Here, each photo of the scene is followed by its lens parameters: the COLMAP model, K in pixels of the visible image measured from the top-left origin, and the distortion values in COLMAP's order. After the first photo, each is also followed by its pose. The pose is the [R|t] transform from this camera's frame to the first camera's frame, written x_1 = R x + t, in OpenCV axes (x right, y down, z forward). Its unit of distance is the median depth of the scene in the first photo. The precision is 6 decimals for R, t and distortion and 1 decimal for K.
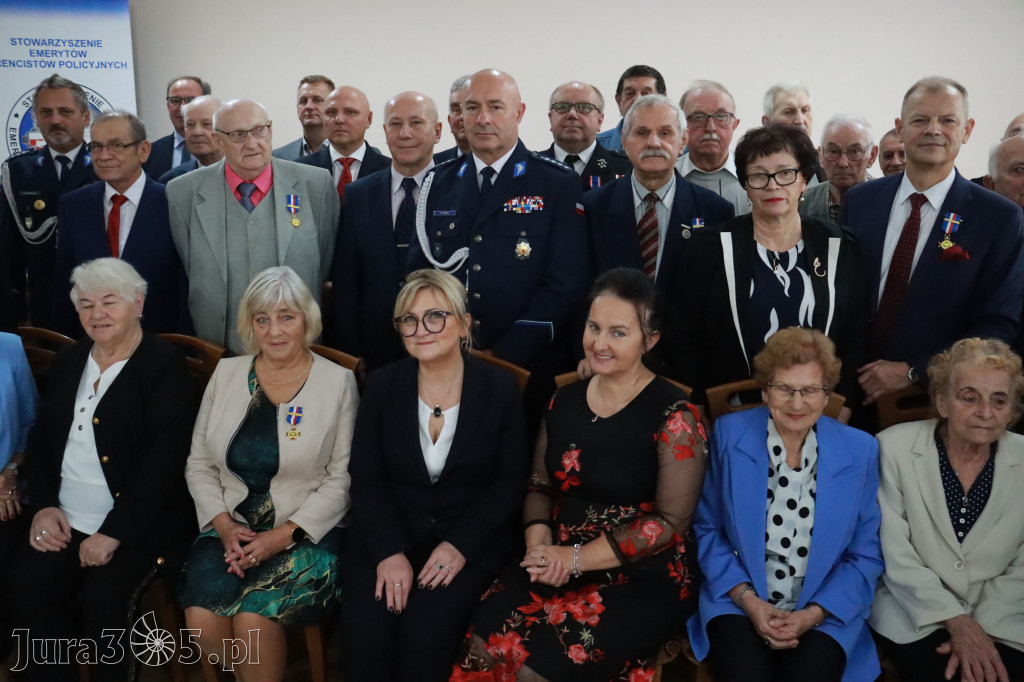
lens RADIAL K [[851.5, 0, 512.4], [0, 851.5, 352.1], [0, 0, 1]] dist [-0.189436, 0.161422]
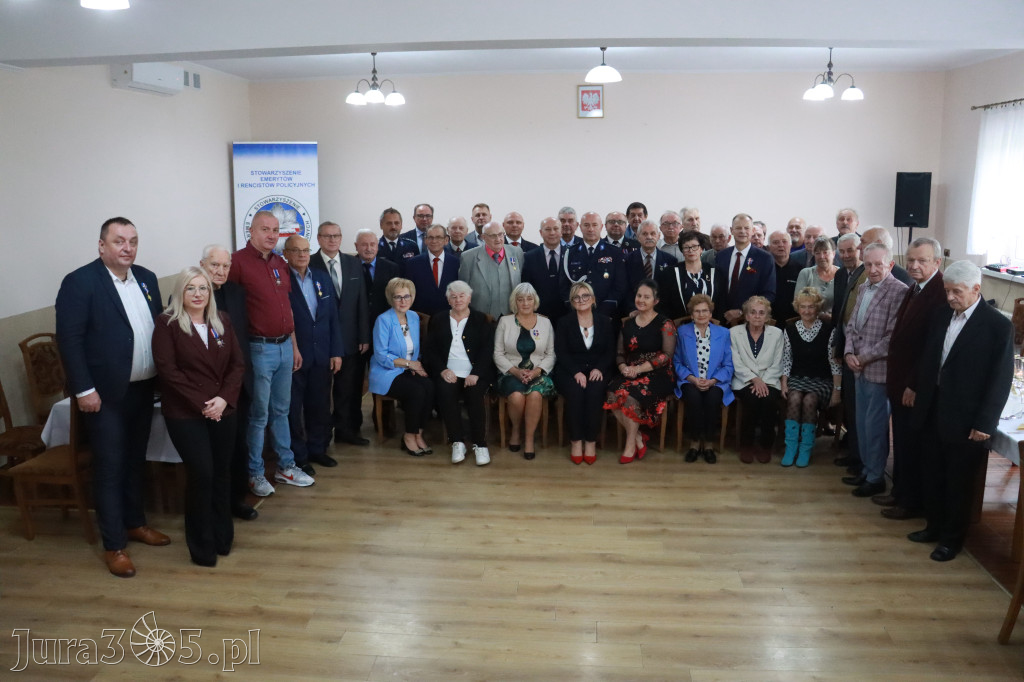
lens RADIAL K [[851.5, 0, 512.4], [0, 851.5, 352.1], [0, 0, 1]] dist [-0.189436, 0.161422]
pose [[0.994720, -0.031943, 0.097525, -0.639429], [0.039302, 0.996447, -0.074496, 0.363349], [-0.094798, 0.077935, 0.992441, -1.928511]]
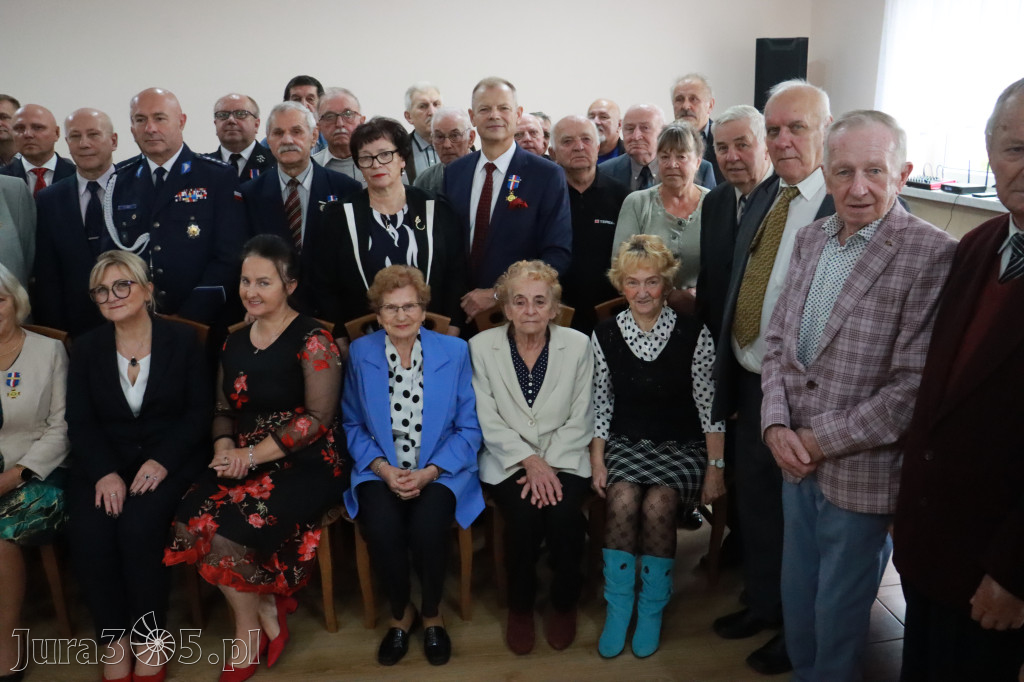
lens RADIAL K [[851.5, 0, 512.4], [0, 851.5, 352.1], [0, 0, 1]] dist [-0.189436, 0.161422]
pose [[0.949364, -0.109445, 0.294500, 0.087999], [0.108954, 0.993882, 0.018124, 0.095460], [-0.294681, 0.014880, 0.955480, -0.338212]]
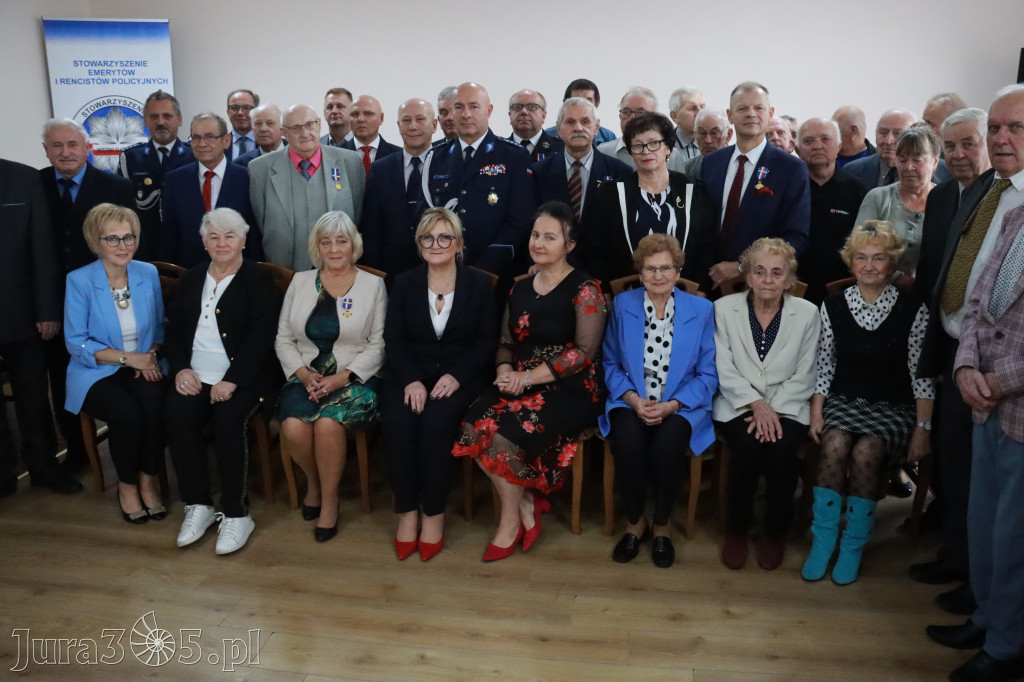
lens RADIAL K [[850.6, 0, 520.6], [0, 850.6, 348.4], [0, 0, 1]] dist [-0.187517, 0.168226]
pose [[0.999273, -0.023325, 0.030161, 0.012261], [0.023727, 0.999633, -0.013059, 0.190702], [-0.029845, 0.013766, 0.999460, -0.588031]]
